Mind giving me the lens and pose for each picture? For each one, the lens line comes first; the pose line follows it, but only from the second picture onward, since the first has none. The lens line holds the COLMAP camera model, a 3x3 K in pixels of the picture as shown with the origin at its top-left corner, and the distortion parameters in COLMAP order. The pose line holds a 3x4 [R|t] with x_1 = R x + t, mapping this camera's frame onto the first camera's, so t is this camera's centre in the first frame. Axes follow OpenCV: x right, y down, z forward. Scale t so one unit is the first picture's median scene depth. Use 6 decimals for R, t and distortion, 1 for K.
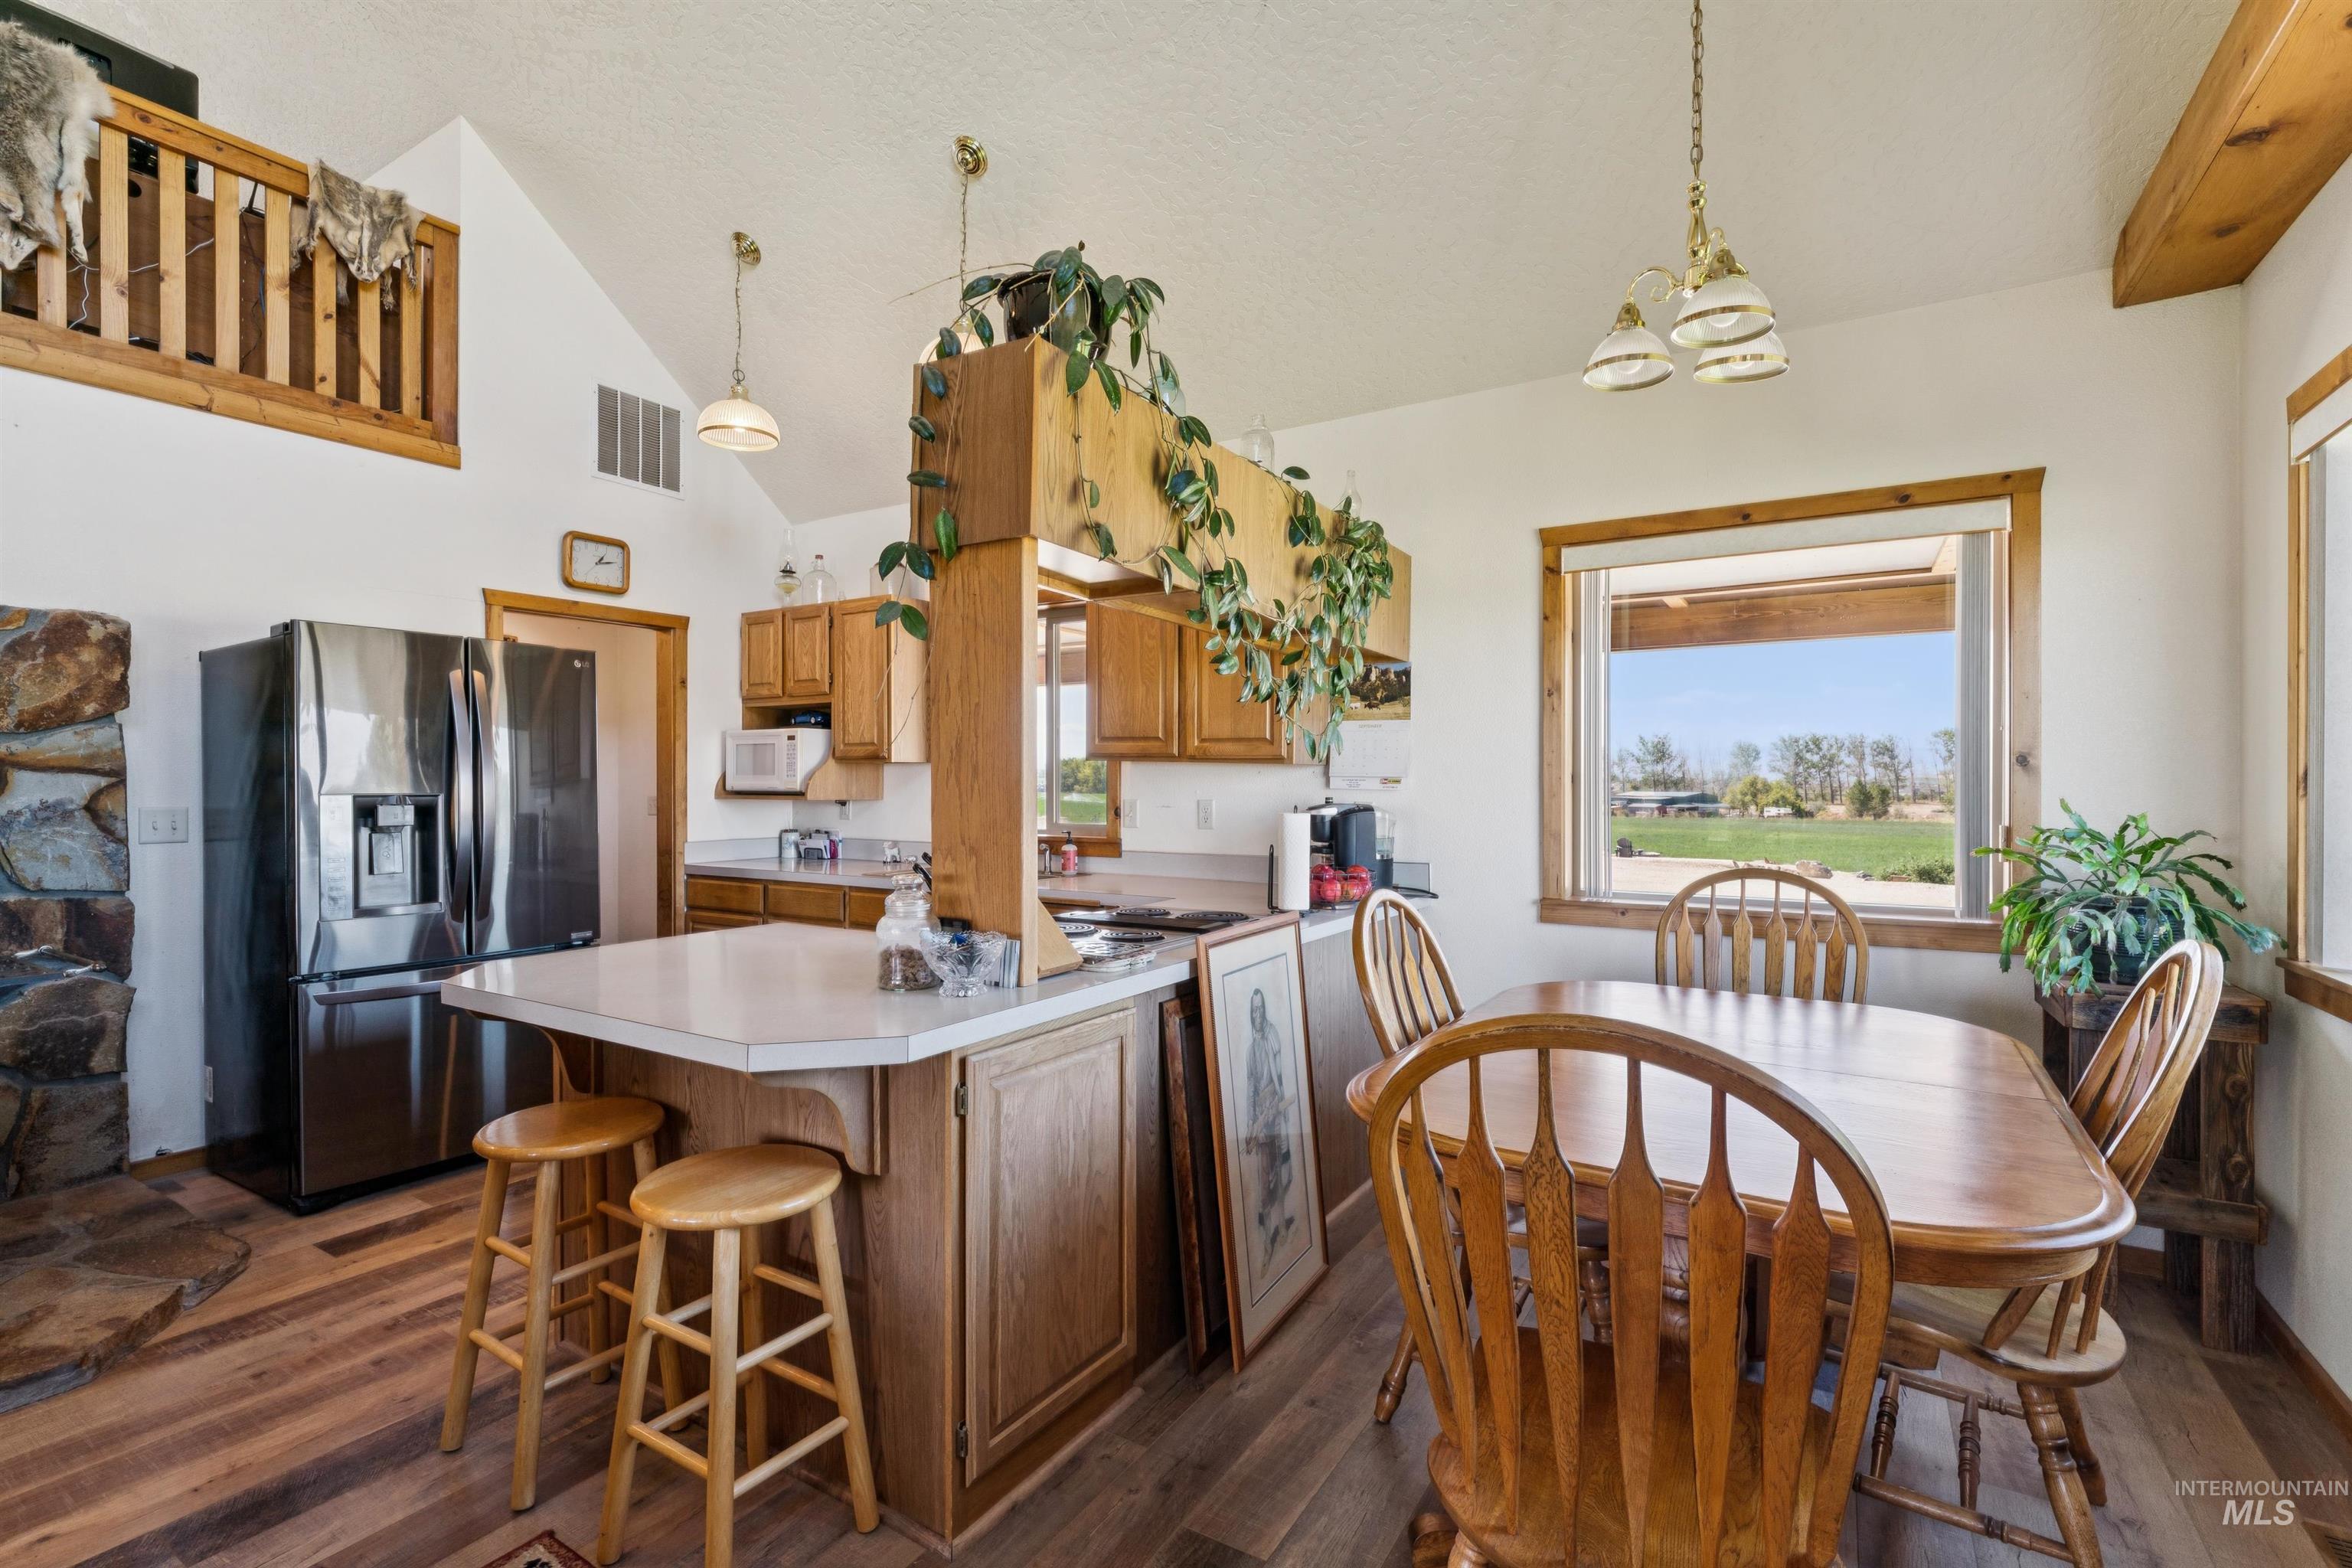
lens RADIAL K [[1059.6, 0, 1176.0], [0, 1059.6, 784.0], [0, 0, 1]] dist [-0.001918, -0.000381]
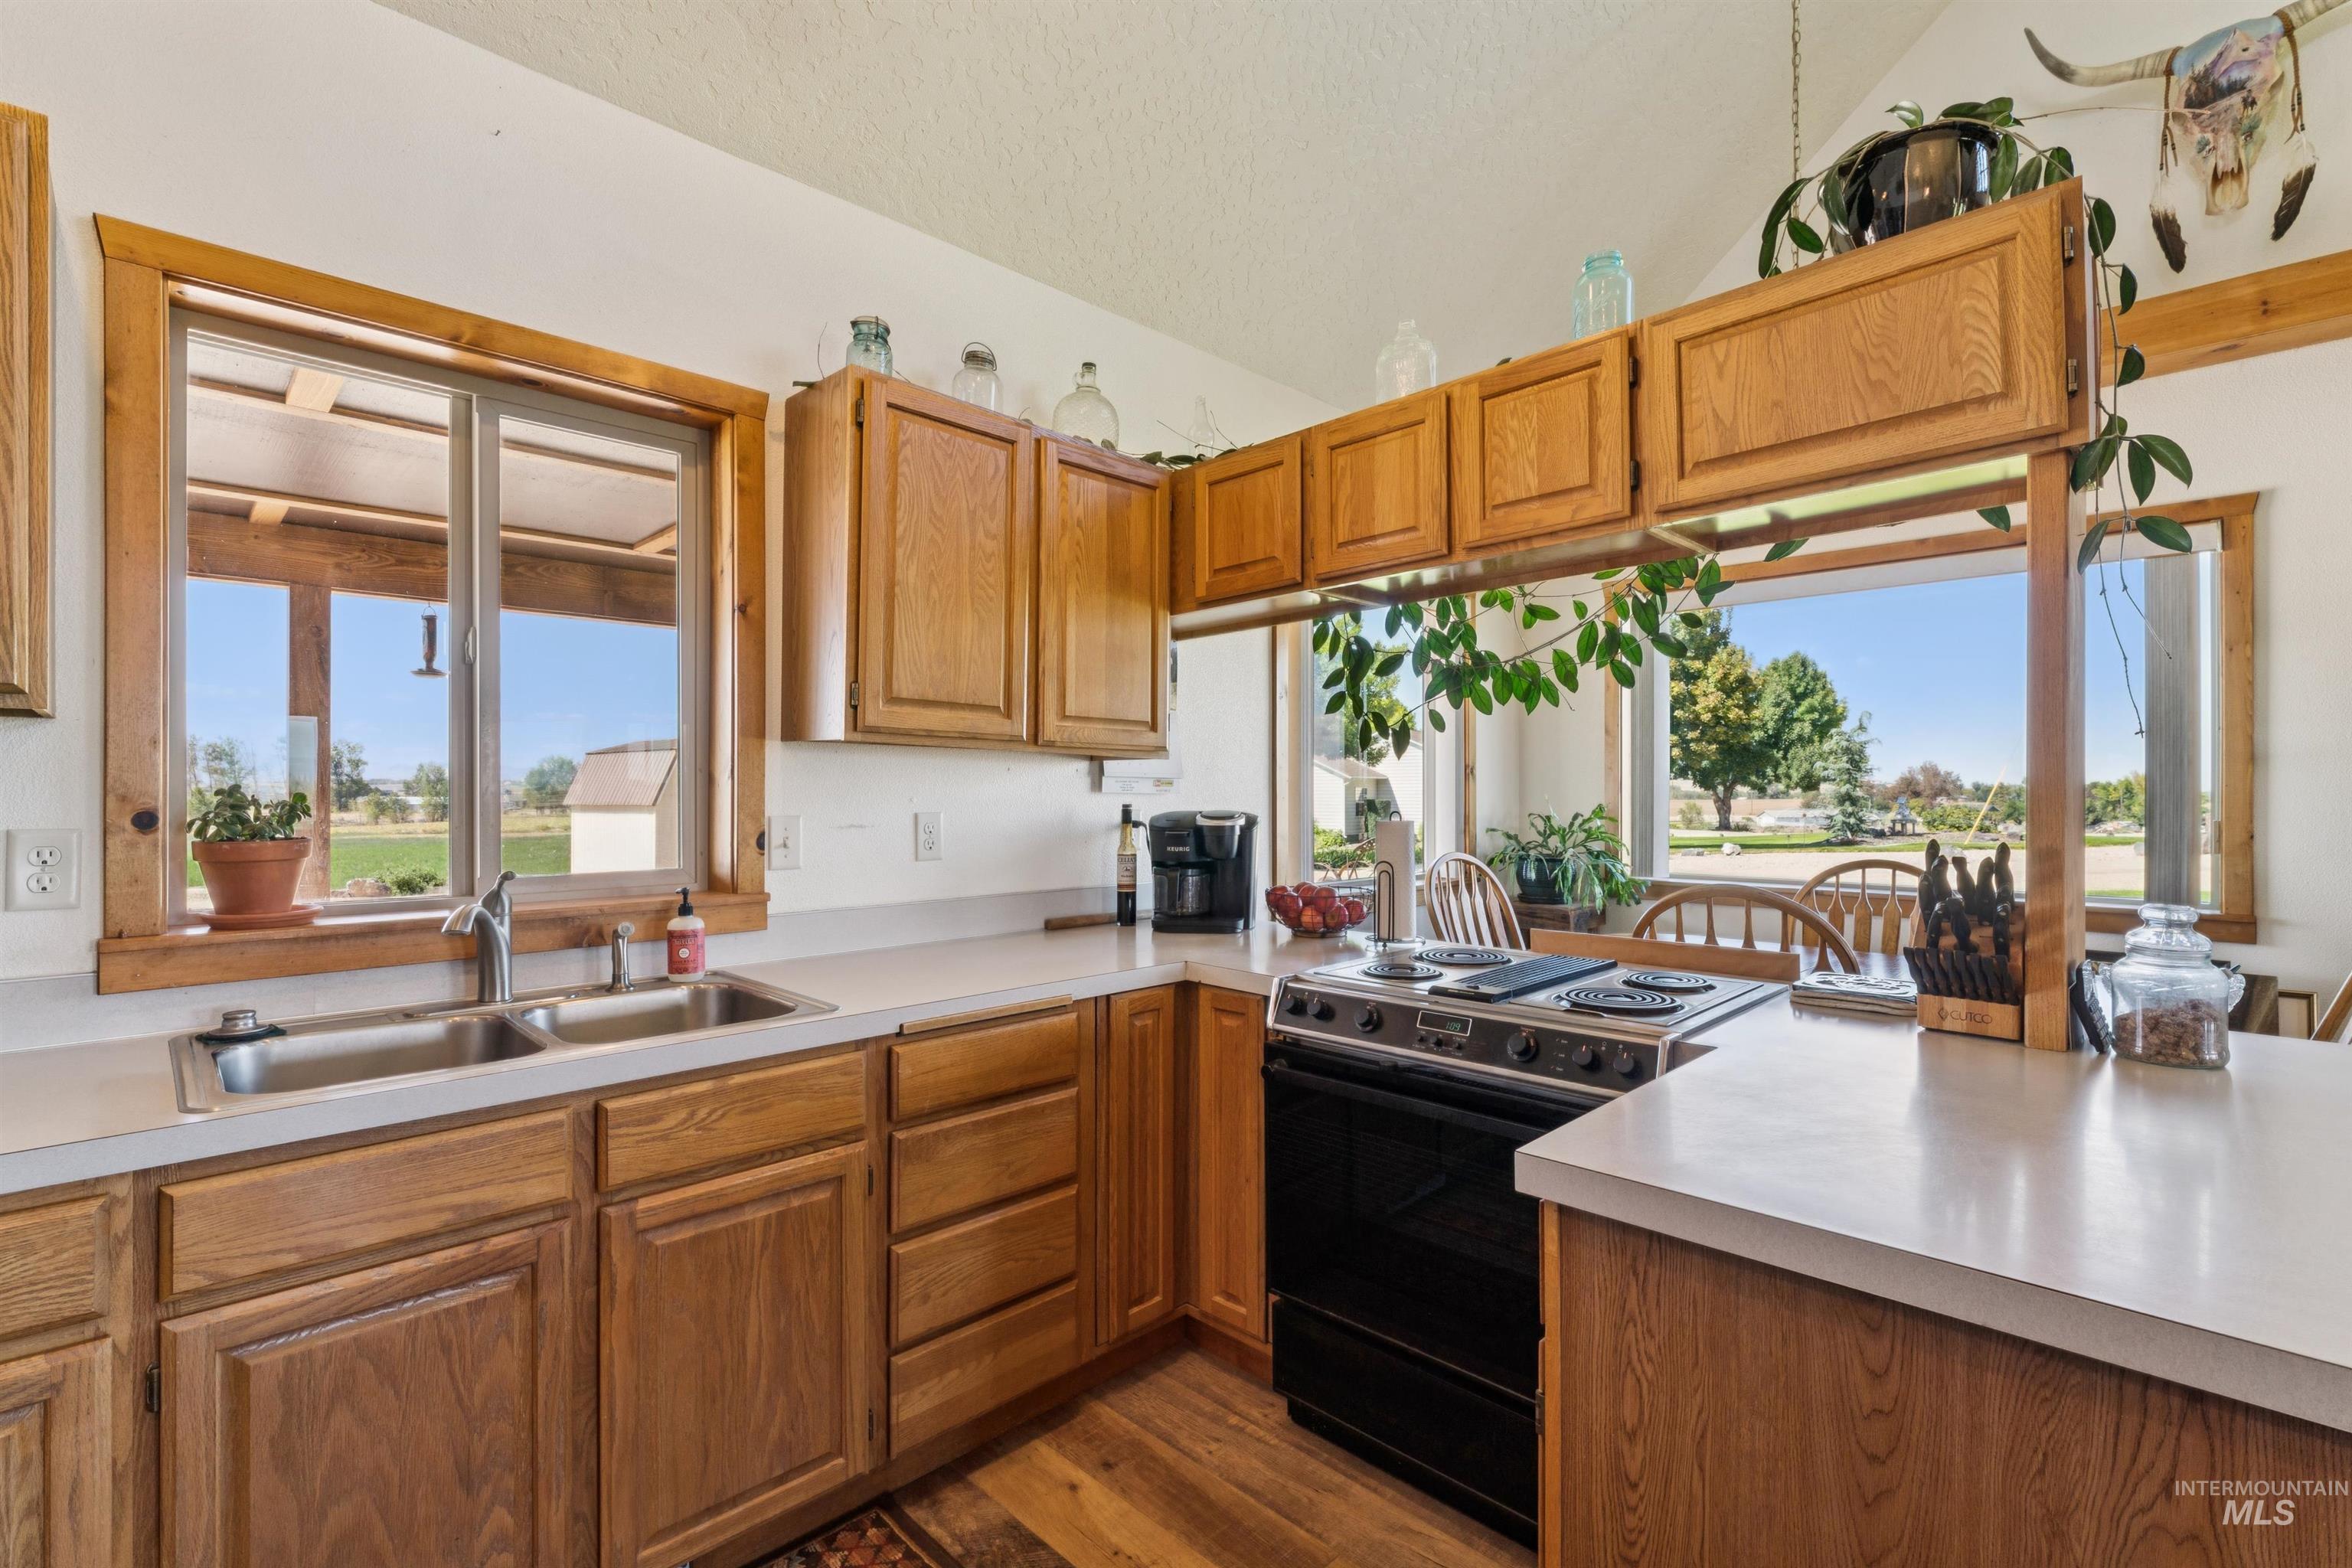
lens RADIAL K [[1048.8, 0, 1174.1], [0, 1048.8, 789.4], [0, 0, 1]] dist [-0.001002, -0.000638]
pose [[0.226484, 0.000189, 0.974015, -0.533080], [0.002340, 0.999997, -0.000739, 0.002535], [-0.974012, 0.002446, 0.226483, 0.728426]]
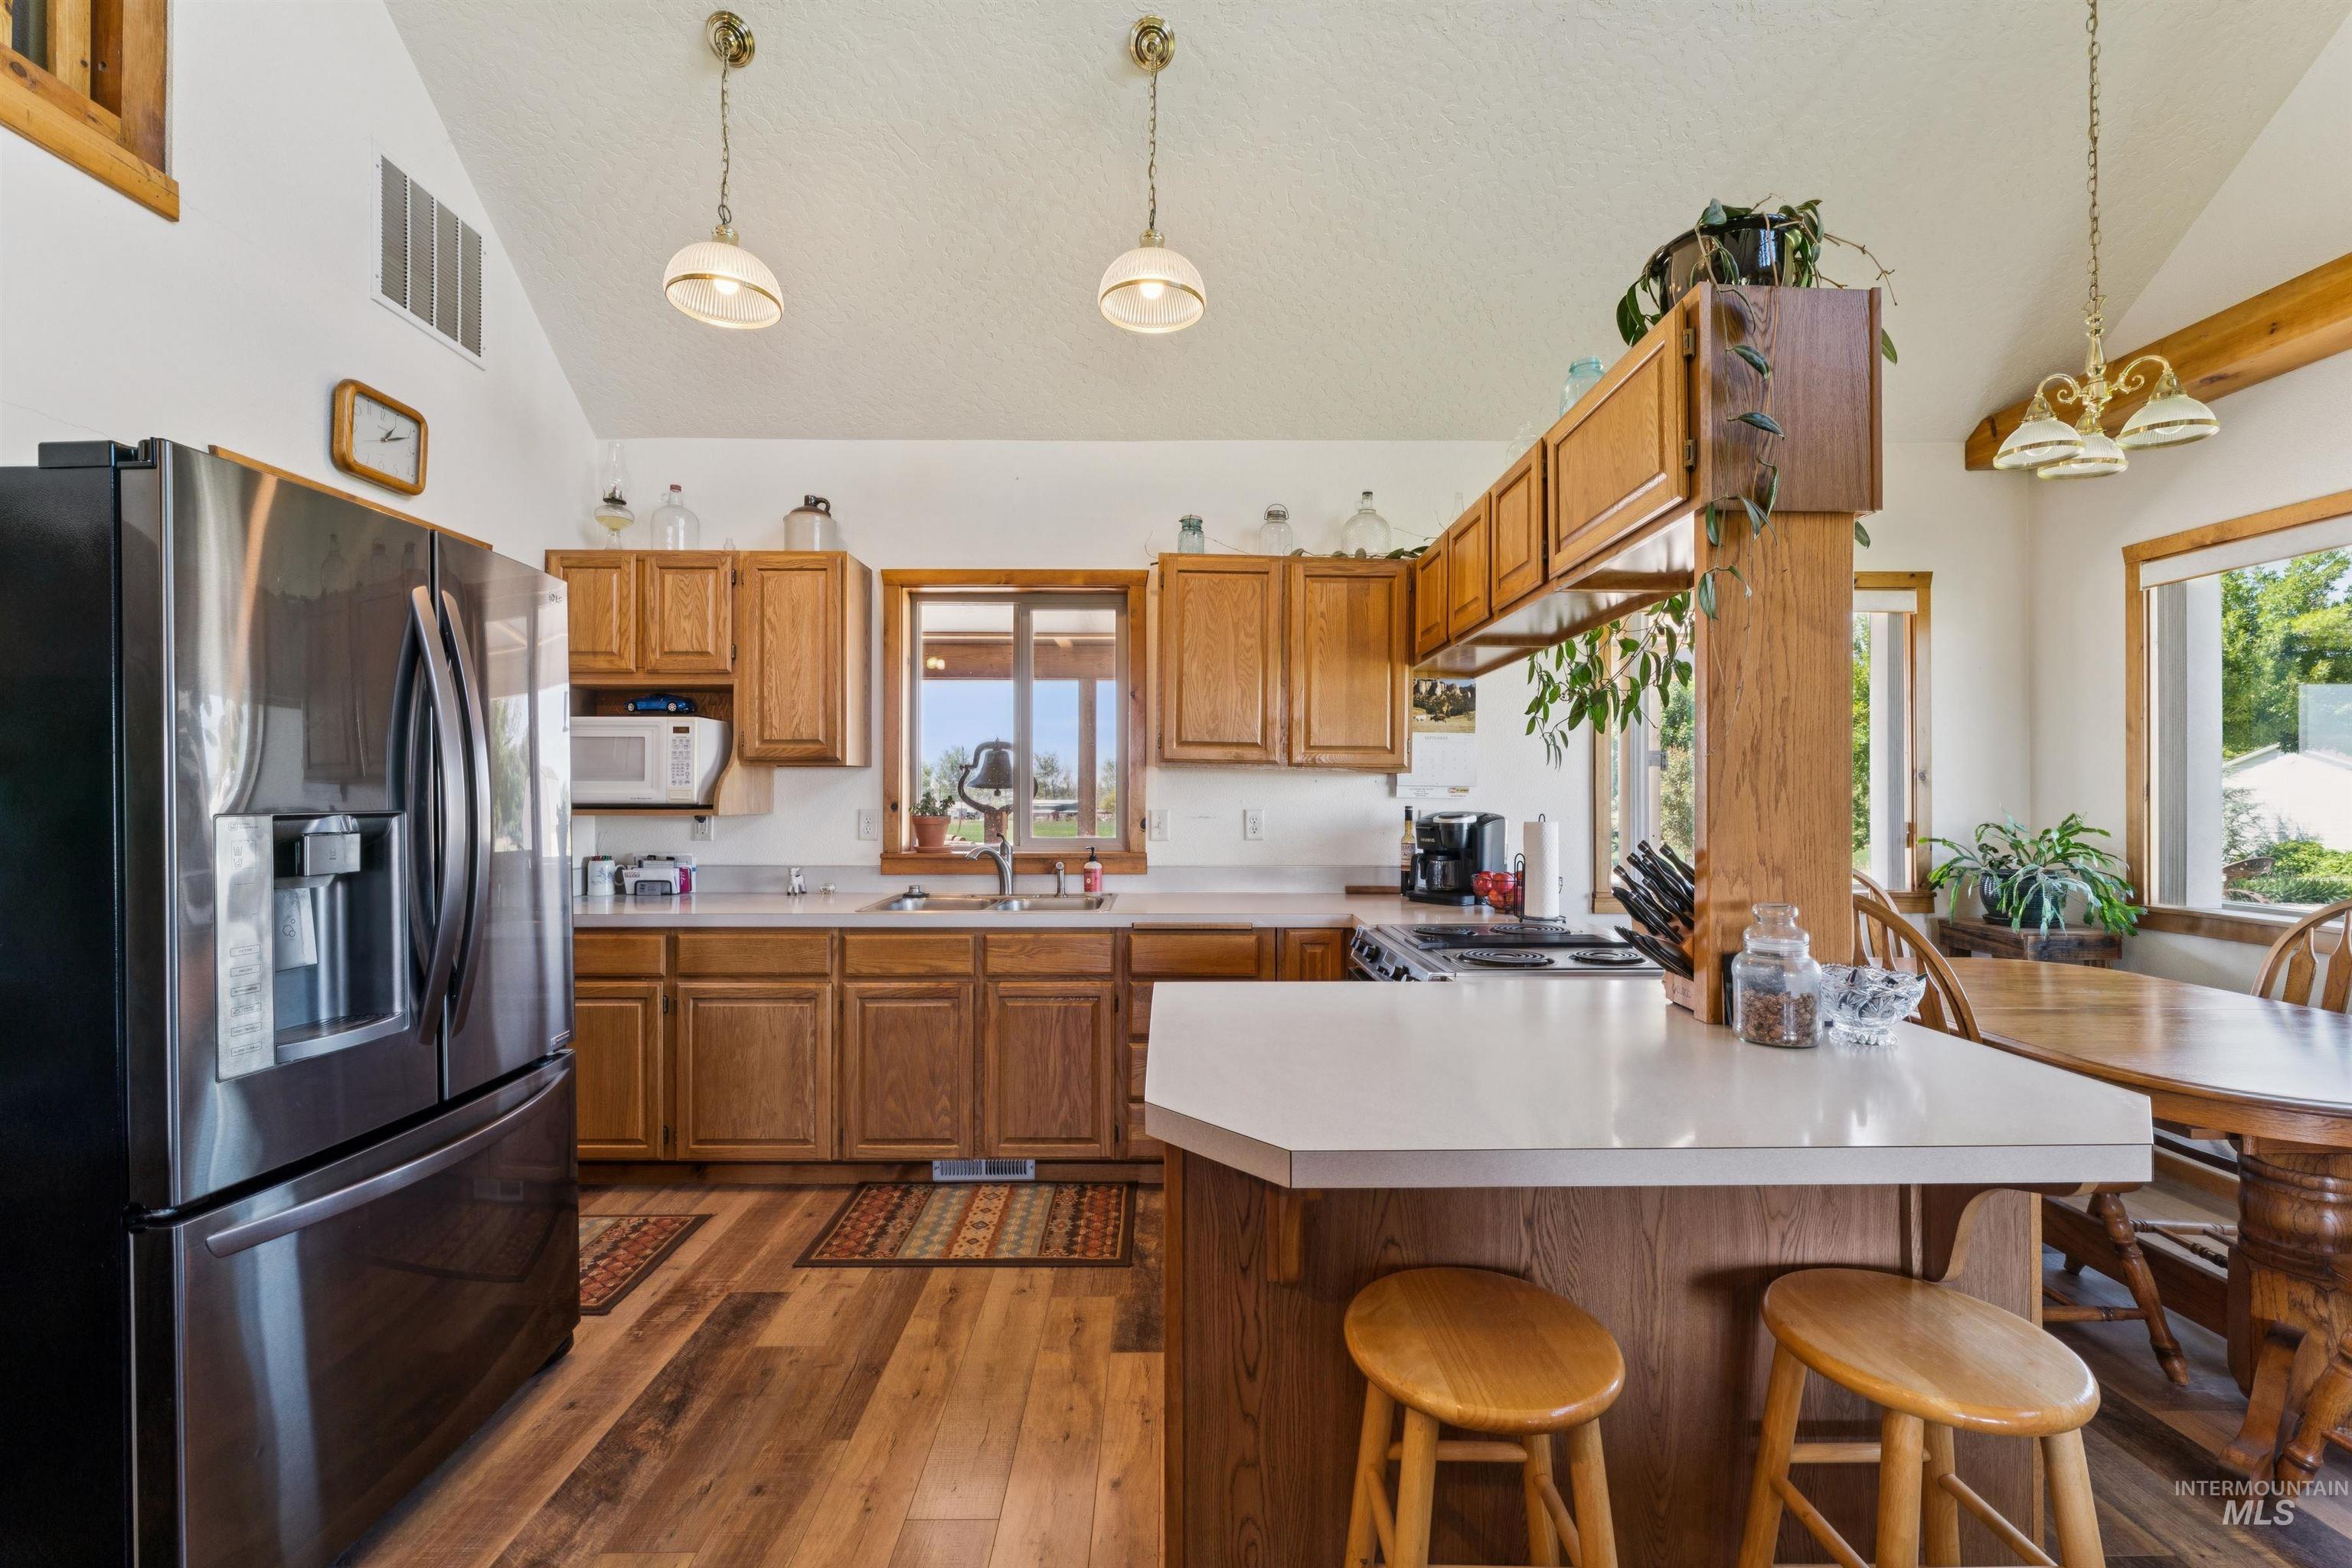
lens RADIAL K [[970.3, 0, 1176.0], [0, 970.3, 784.0], [0, 0, 1]] dist [-0.002855, 0.000830]
pose [[0.844977, 0.004579, 0.534784, -0.503647], [0.000614, 0.999954, -0.009534, 0.000177], [-0.534803, 0.008384, 0.844935, 0.297898]]
